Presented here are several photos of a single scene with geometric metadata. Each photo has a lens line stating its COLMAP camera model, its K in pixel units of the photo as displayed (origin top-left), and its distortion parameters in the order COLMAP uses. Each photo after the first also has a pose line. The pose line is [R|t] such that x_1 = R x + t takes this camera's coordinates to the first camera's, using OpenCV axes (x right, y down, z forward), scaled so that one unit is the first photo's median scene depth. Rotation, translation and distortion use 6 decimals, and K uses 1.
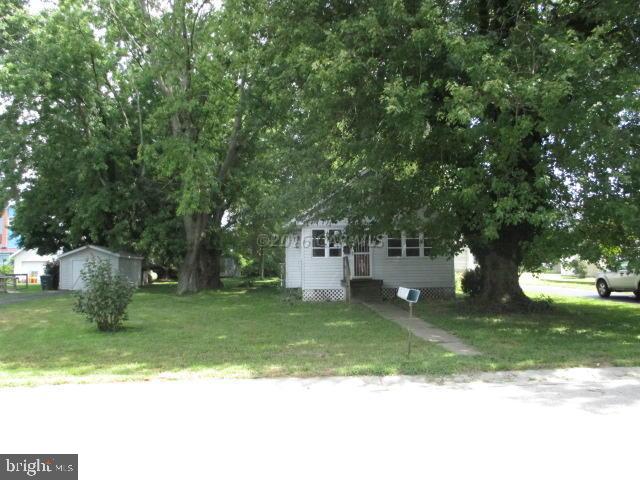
lens RADIAL K [[559.6, 0, 320.0], [0, 559.6, 240.0], [0, 0, 1]] dist [-0.004805, -0.003757]
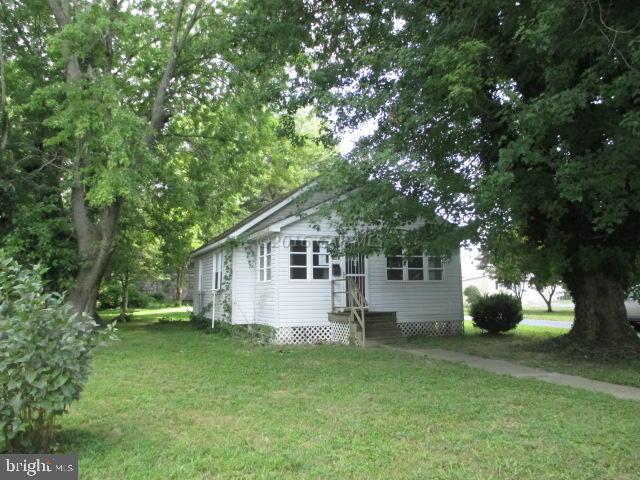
lens RADIAL K [[559.6, 0, 320.0], [0, 559.6, 240.0], [0, 0, 1]] dist [-0.004805, -0.003757]
pose [[0.948463, 0.032113, 0.315256, -0.194046], [-0.015739, 0.998398, -0.054350, 0.018709], [-0.316497, 0.046588, 0.947449, 0.337890]]
